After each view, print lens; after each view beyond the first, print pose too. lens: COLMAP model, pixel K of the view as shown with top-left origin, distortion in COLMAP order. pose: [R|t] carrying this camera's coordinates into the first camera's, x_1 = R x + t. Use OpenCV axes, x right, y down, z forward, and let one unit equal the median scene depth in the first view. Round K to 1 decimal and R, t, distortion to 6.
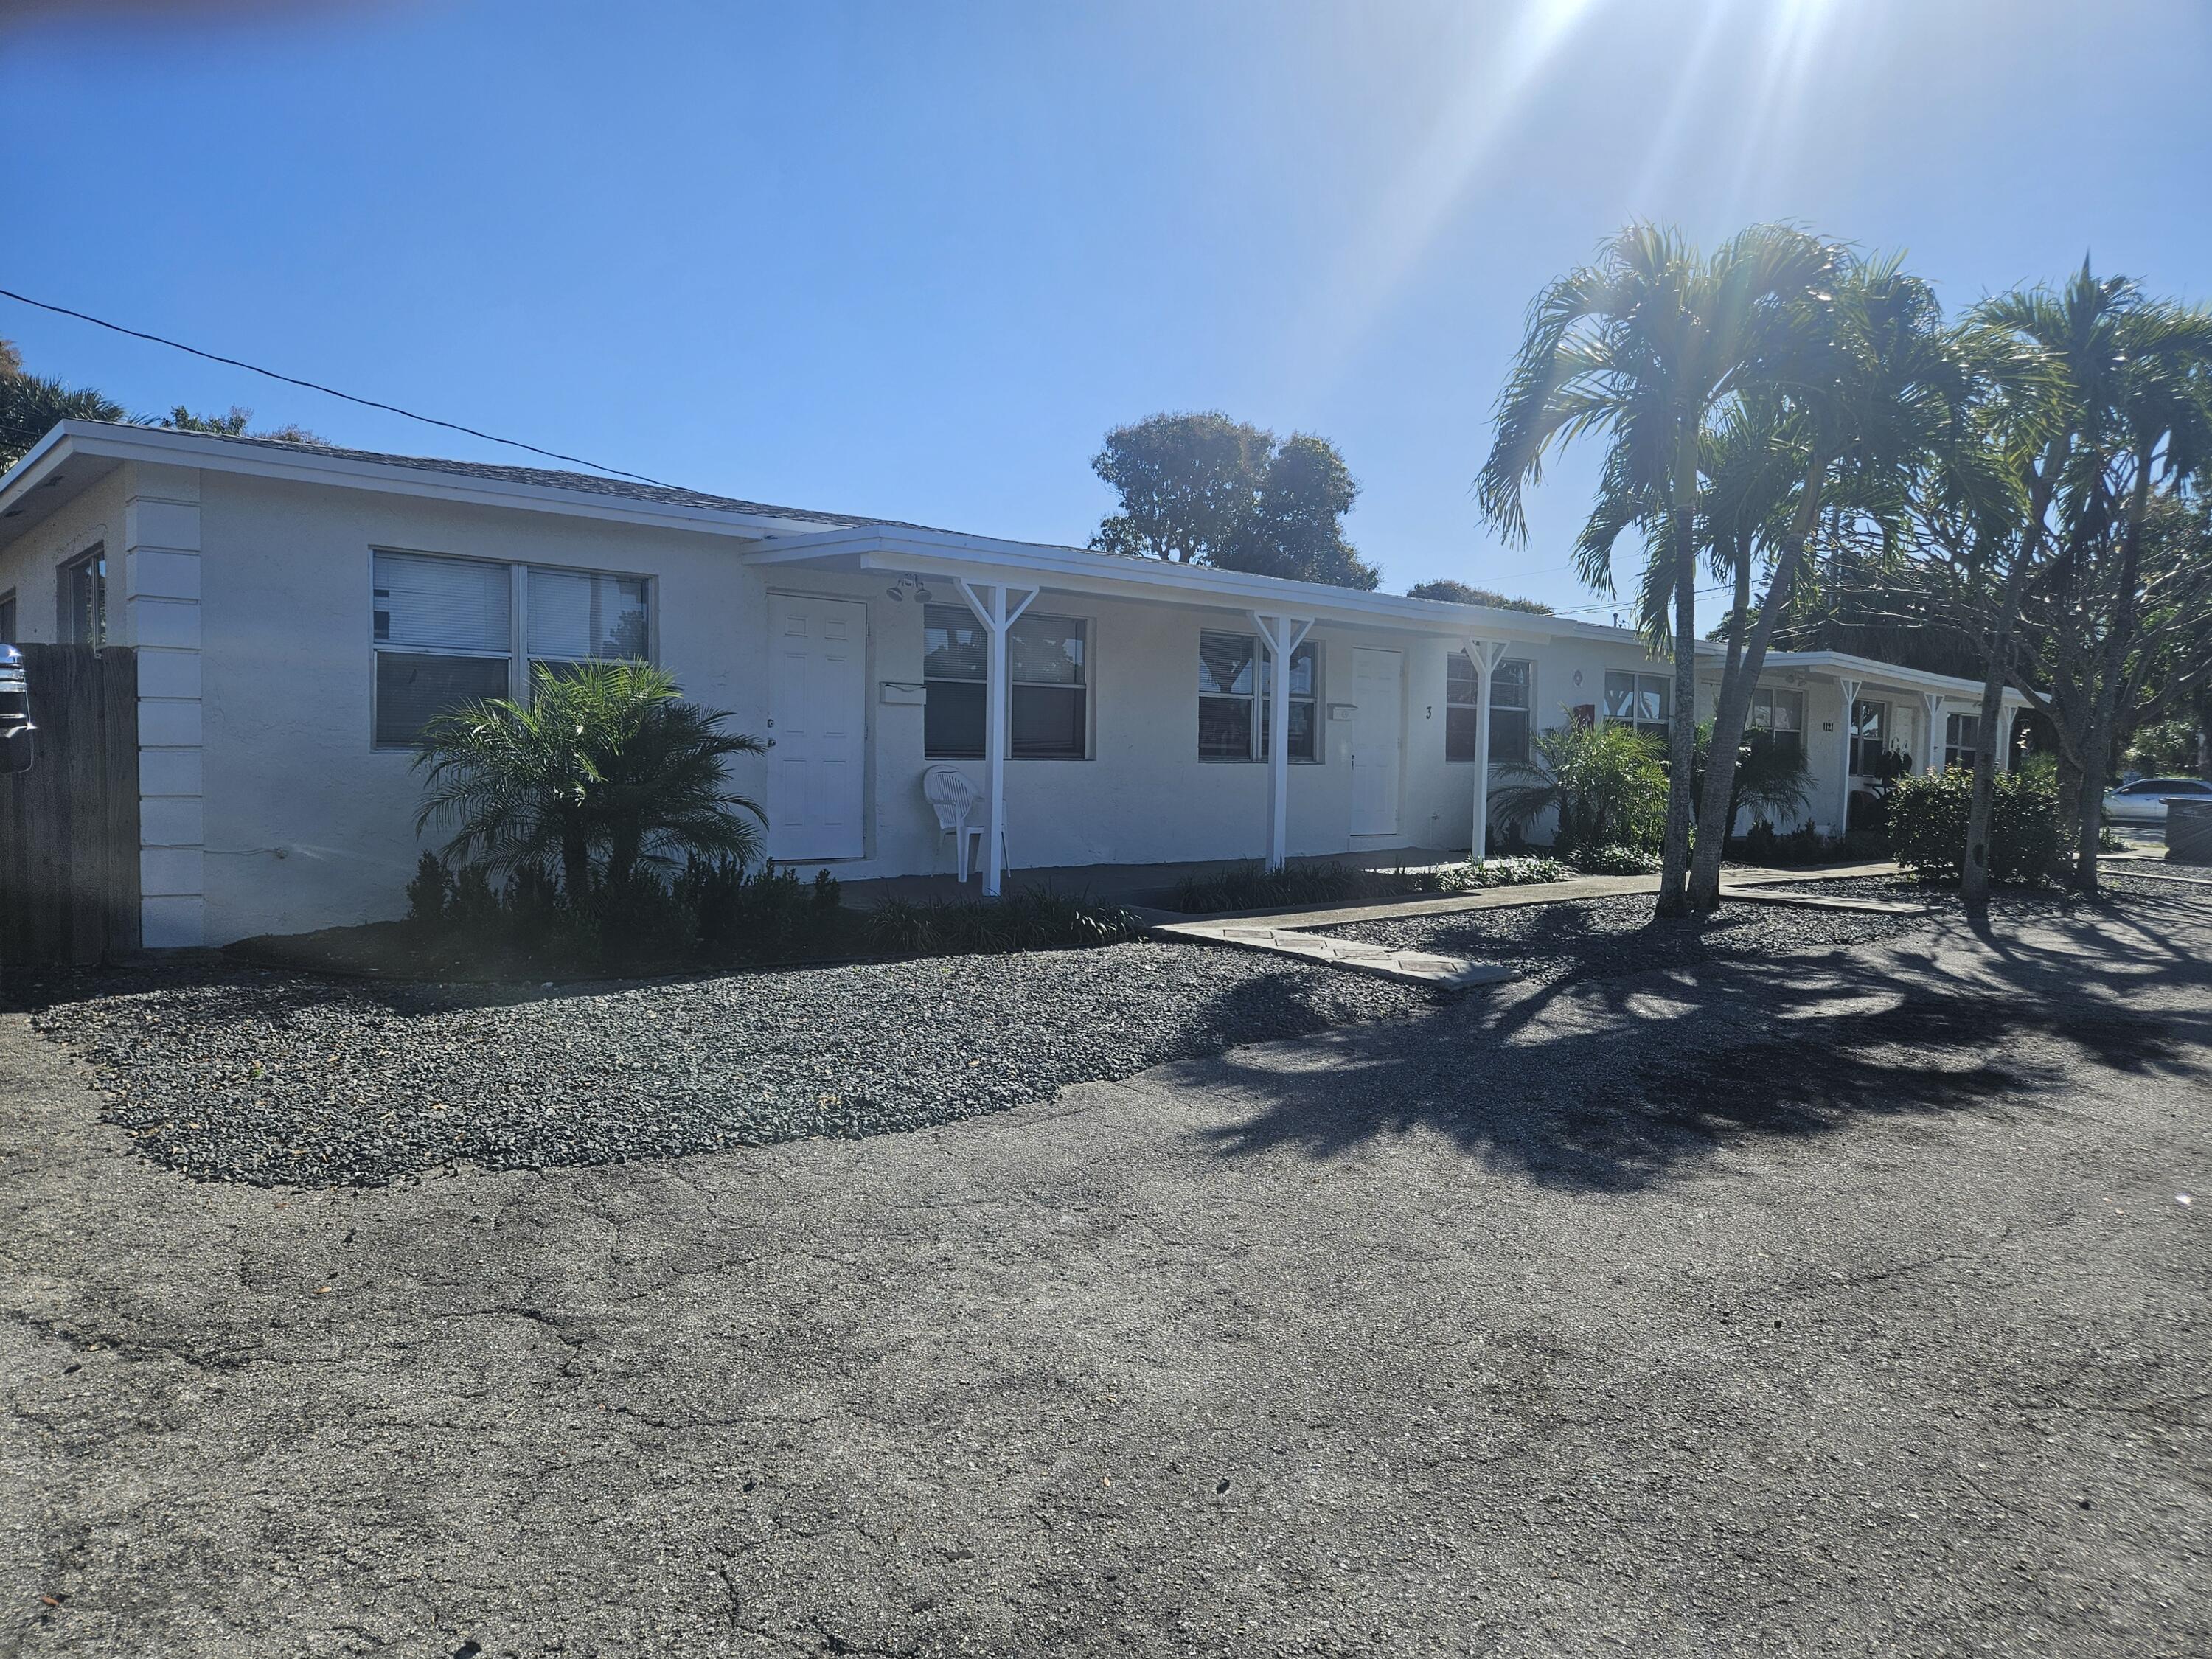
lens RADIAL K [[1477.1, 0, 1109.2], [0, 1477.1, 833.6], [0, 0, 1]] dist [0.032219, -0.007641]
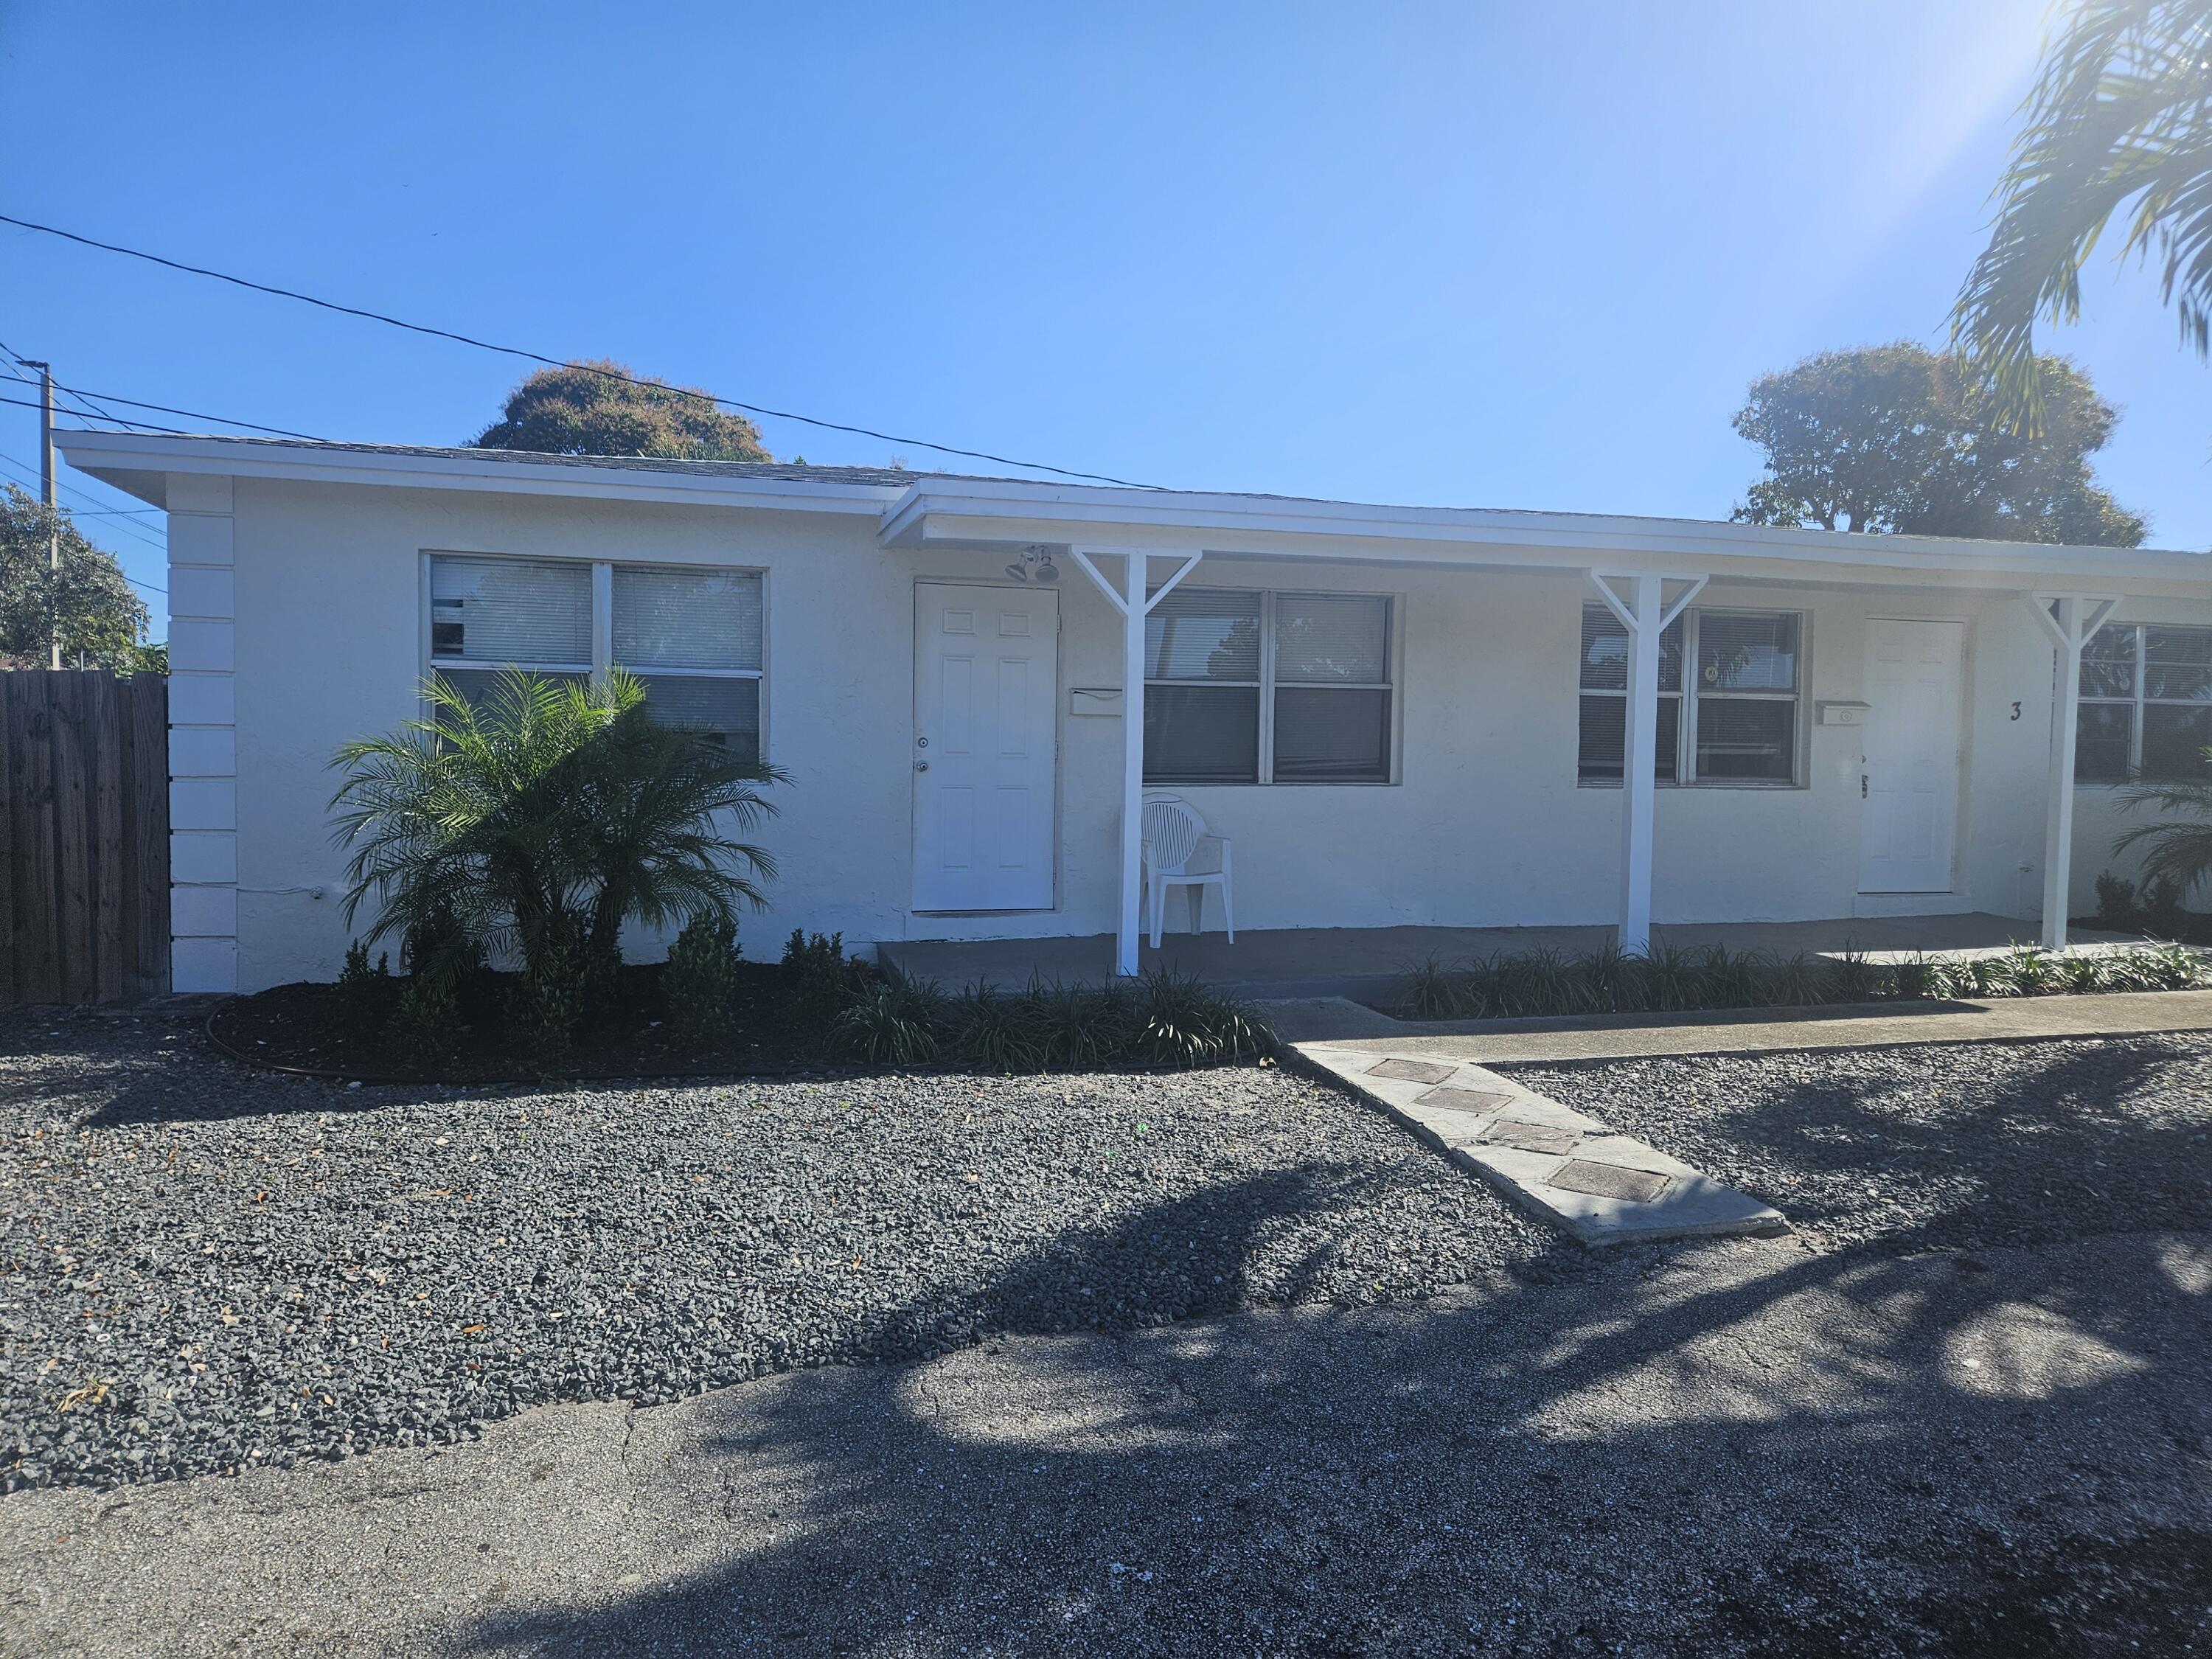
lens RADIAL K [[1477.1, 0, 1103.9], [0, 1477.1, 826.1], [0, 0, 1]] dist [0.032219, -0.007641]
pose [[0.893743, 0.017714, -0.448230, 0.182322], [-0.021555, 0.999762, -0.003468, -0.022756], [0.448062, 0.012761, 0.893912, 0.259845]]
